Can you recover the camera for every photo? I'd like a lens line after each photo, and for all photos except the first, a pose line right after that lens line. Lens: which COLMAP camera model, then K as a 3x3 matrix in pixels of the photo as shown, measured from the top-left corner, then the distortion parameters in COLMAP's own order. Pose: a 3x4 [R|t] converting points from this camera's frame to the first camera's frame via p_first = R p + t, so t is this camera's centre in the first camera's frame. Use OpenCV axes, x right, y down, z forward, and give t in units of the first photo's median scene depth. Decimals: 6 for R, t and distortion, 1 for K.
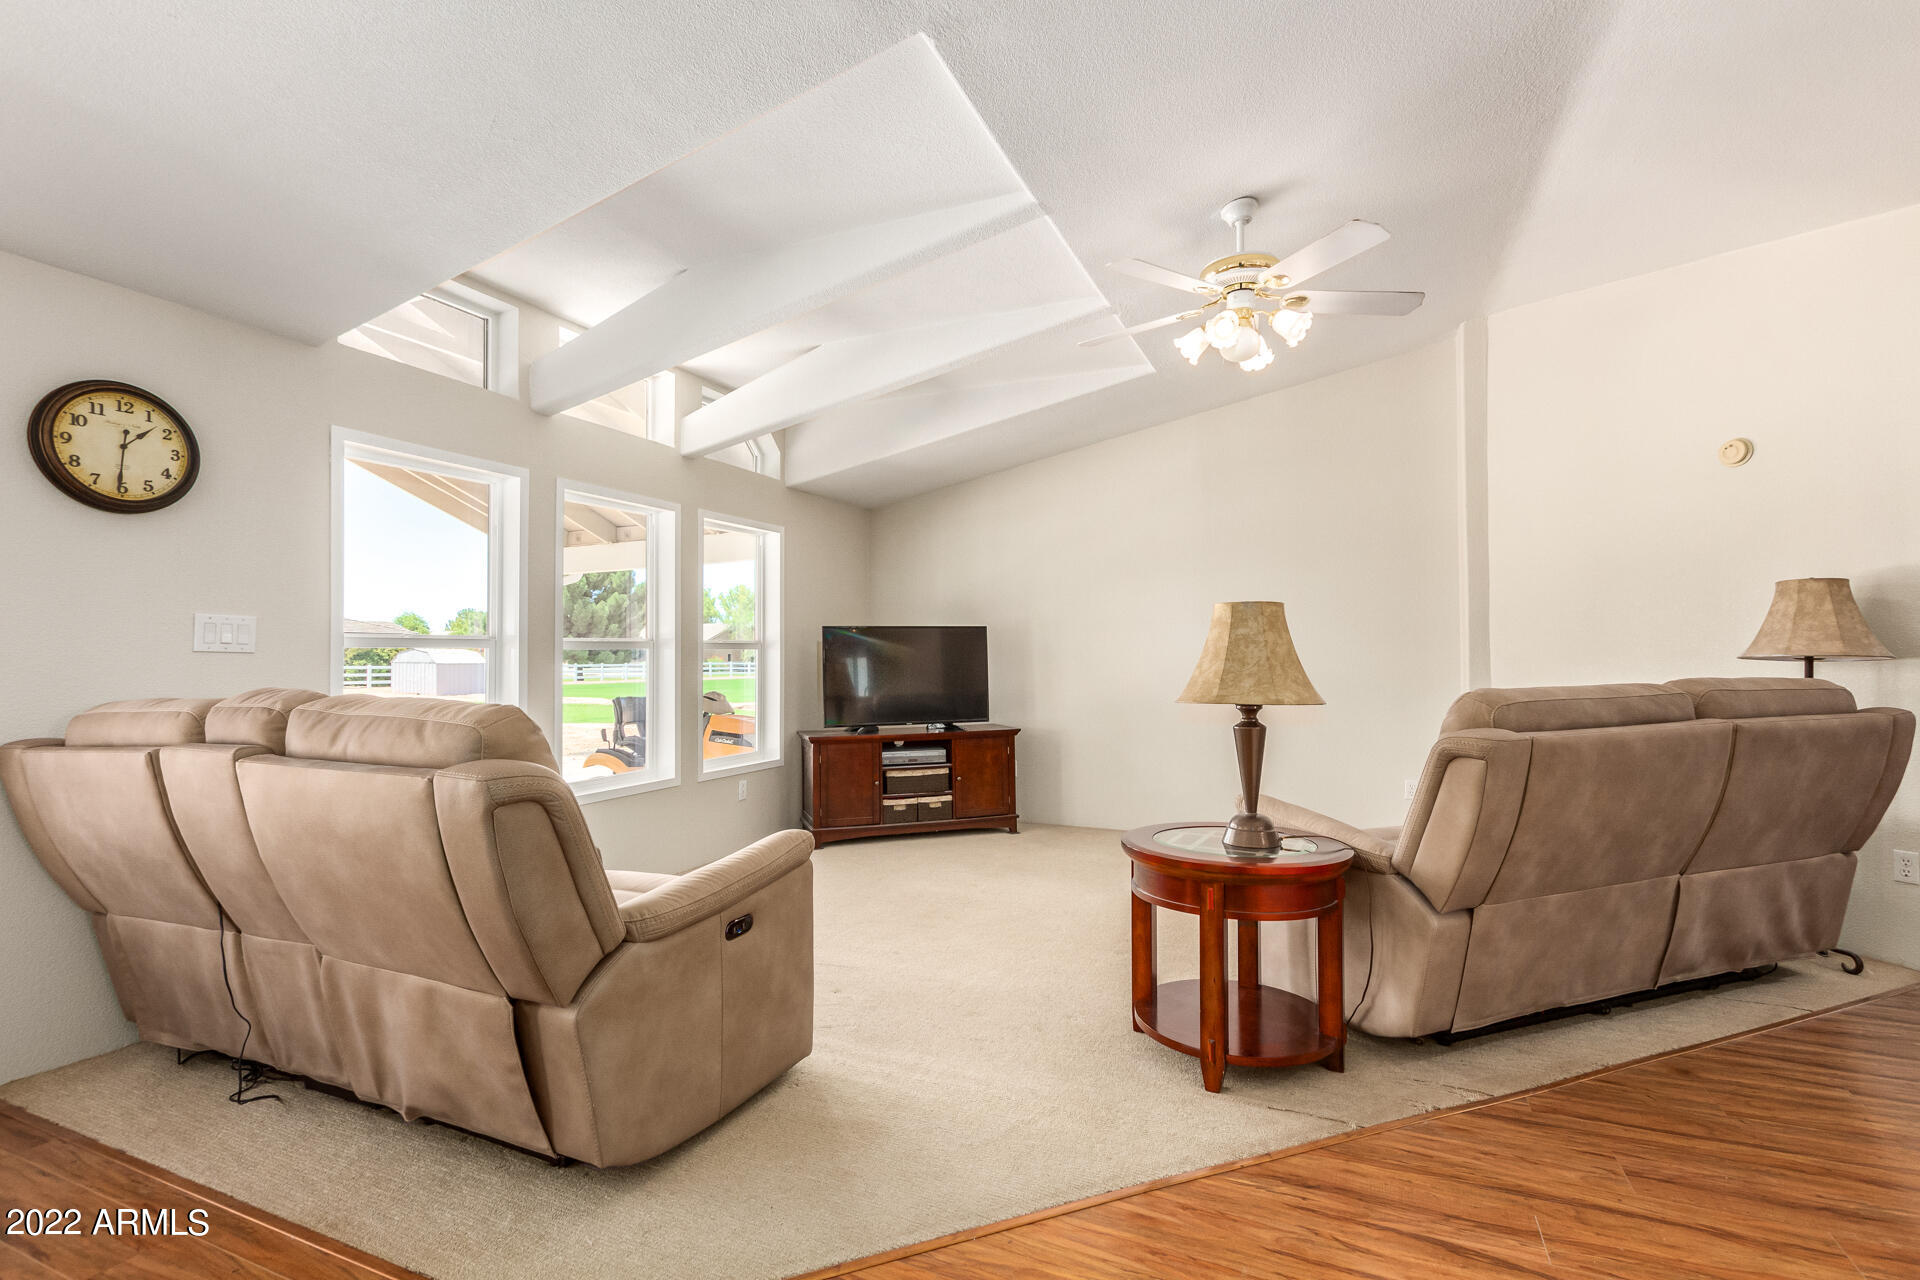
lens RADIAL K [[871.5, 0, 970.9], [0, 871.5, 646.4], [0, 0, 1]] dist [0.003874, -0.000499]
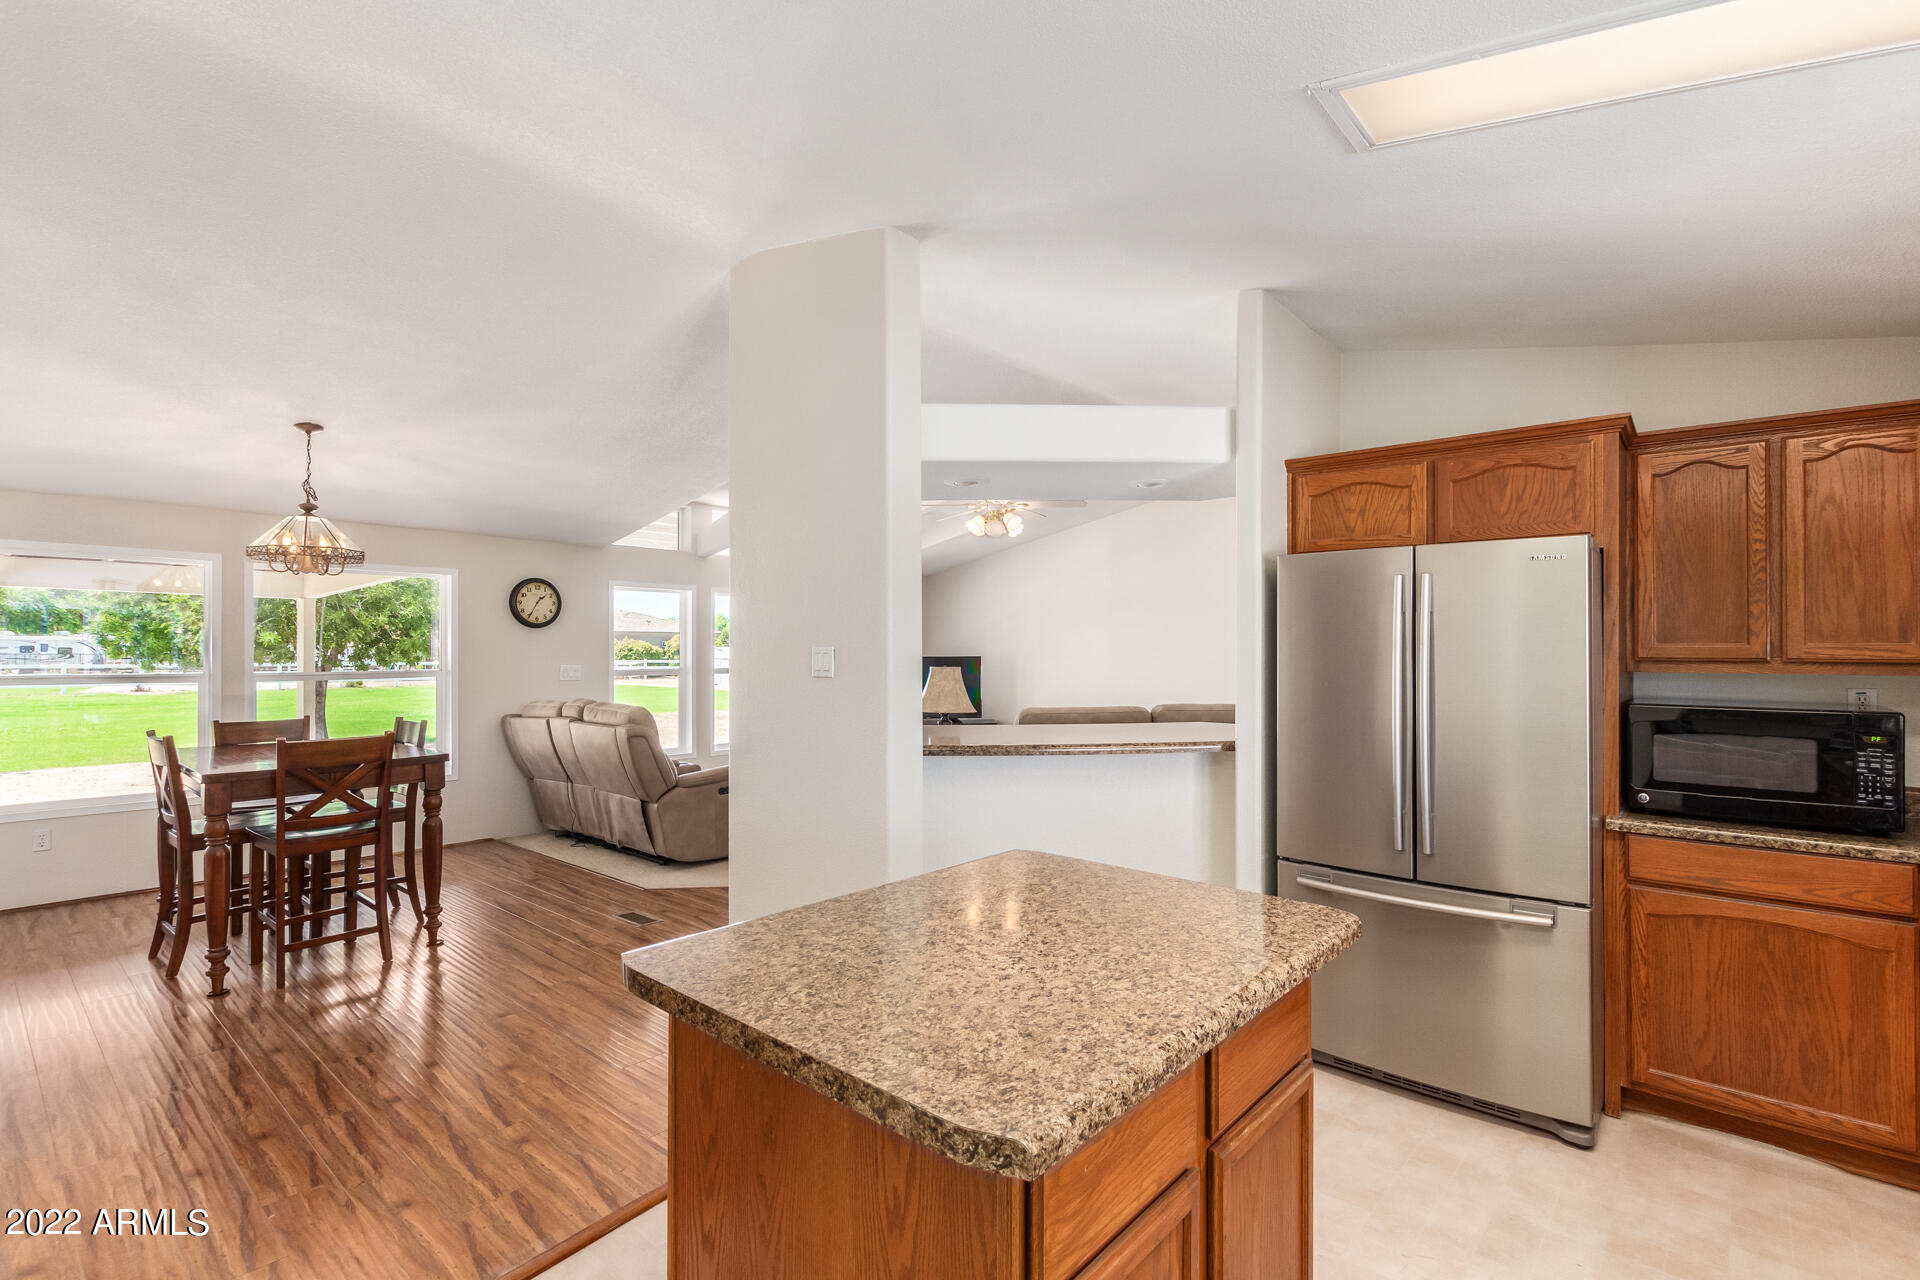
lens RADIAL K [[871.5, 0, 962.4], [0, 871.5, 650.4], [0, 0, 1]] dist [0.003874, -0.000499]
pose [[0.955498, 0.005259, -0.294951, 1.347960], [-0.001812, 0.999927, 0.011958, -0.159191], [0.294993, -0.010892, 0.955437, -1.484563]]
